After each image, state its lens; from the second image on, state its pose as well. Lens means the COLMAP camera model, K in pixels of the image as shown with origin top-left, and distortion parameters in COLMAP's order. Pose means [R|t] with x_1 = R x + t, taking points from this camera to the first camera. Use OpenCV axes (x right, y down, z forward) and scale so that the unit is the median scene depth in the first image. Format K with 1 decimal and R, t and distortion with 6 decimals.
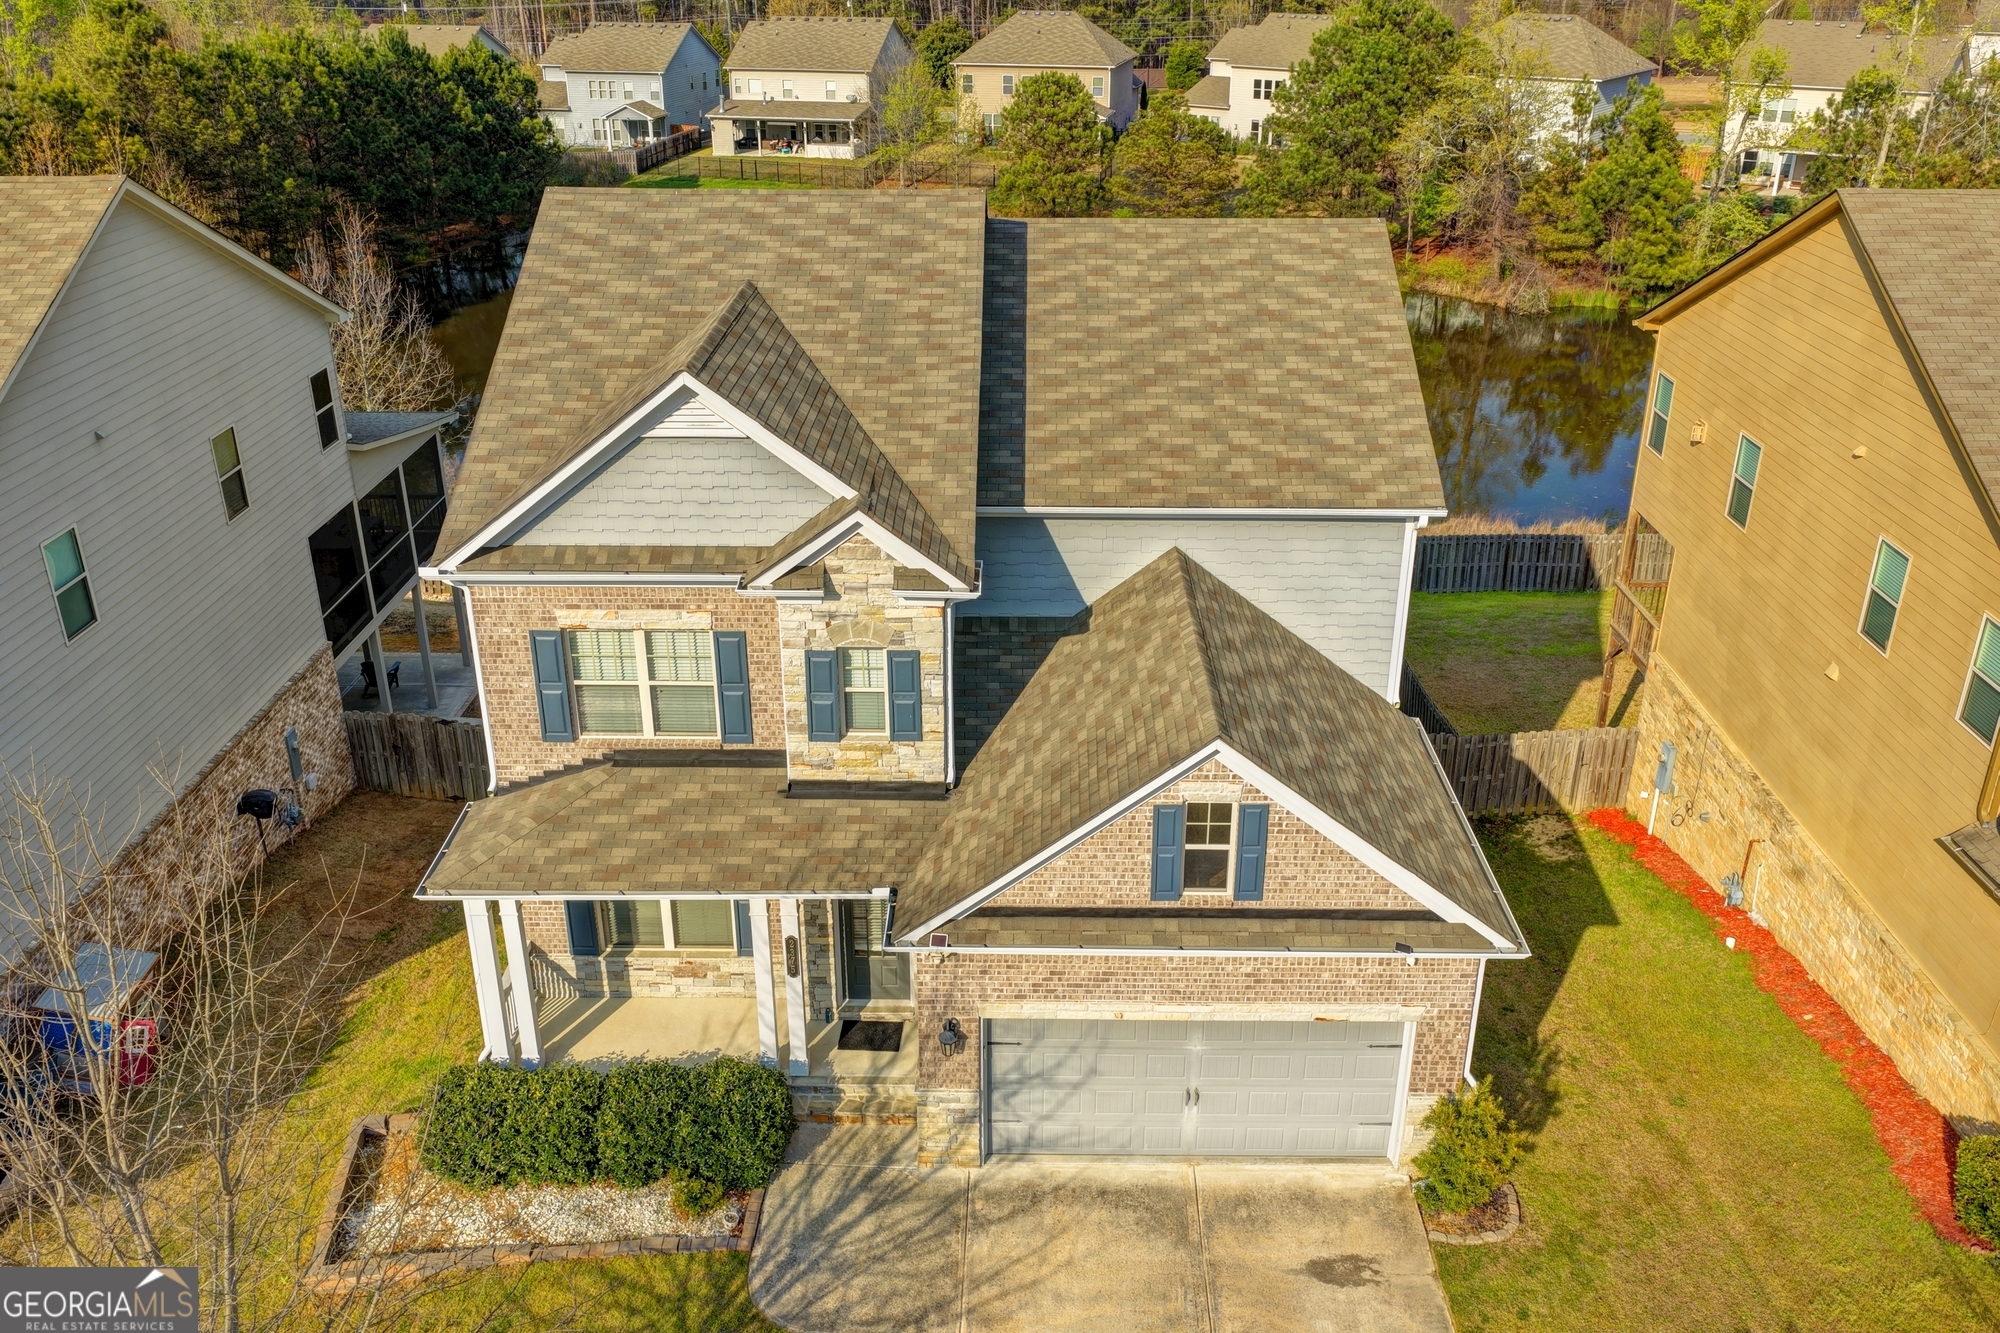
lens RADIAL K [[1658.7, 0, 1008.1], [0, 1658.7, 677.5], [0, 0, 1]] dist [-0.012531, 0.037647]
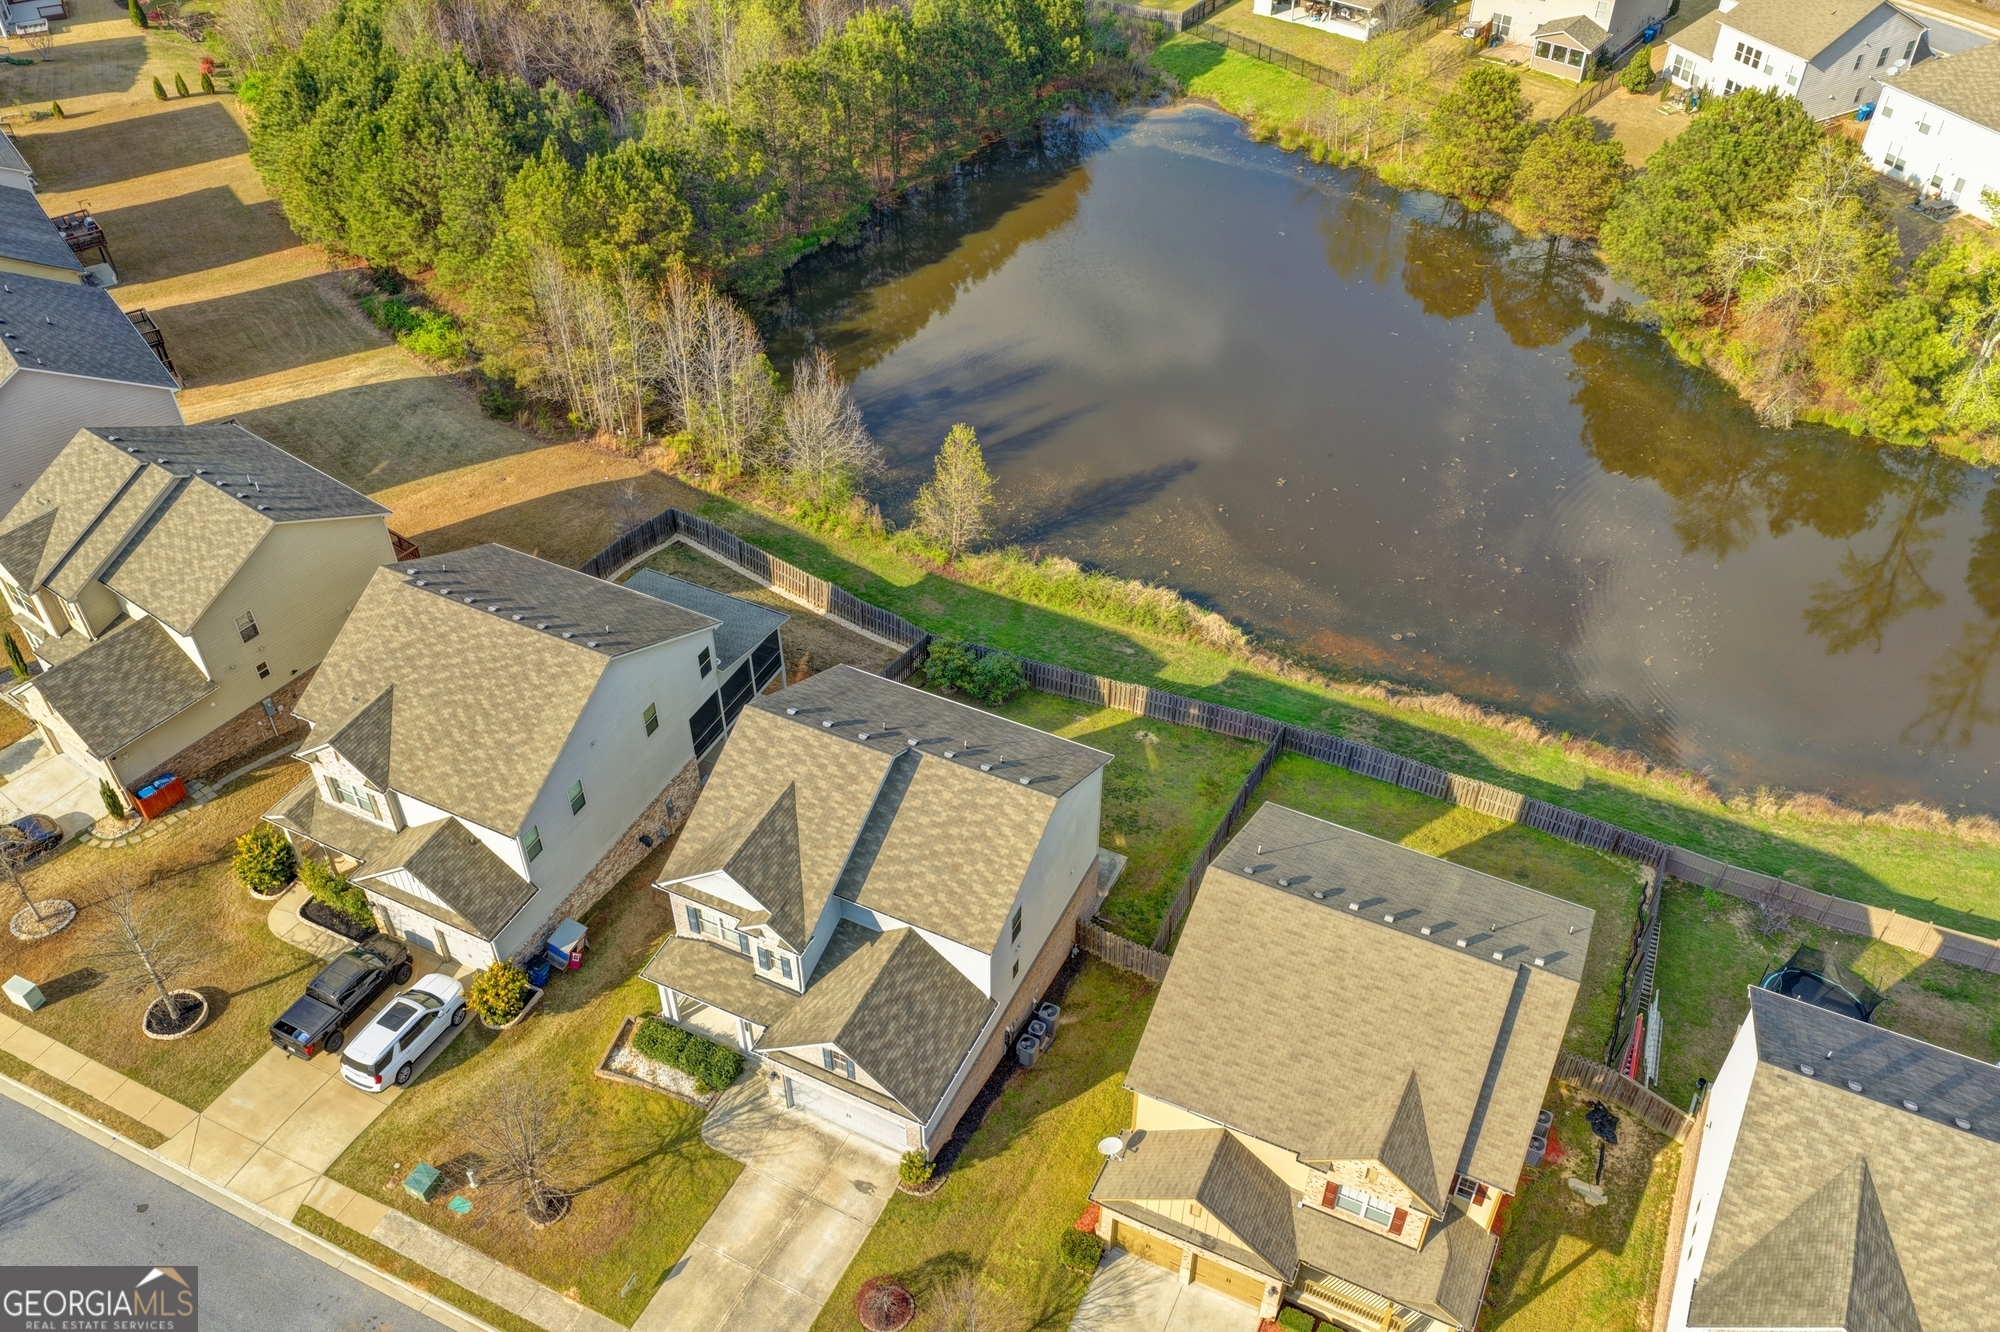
lens RADIAL K [[1658.7, 0, 1008.1], [0, 1658.7, 677.0], [0, 0, 1]] dist [-0.012531, 0.037647]
pose [[0.905430, 0.284862, -0.314724, 1.050325], [-0.179826, 0.928985, 0.323496, -1.457974], [0.384525, -0.236307, 0.892356, -1.343333]]
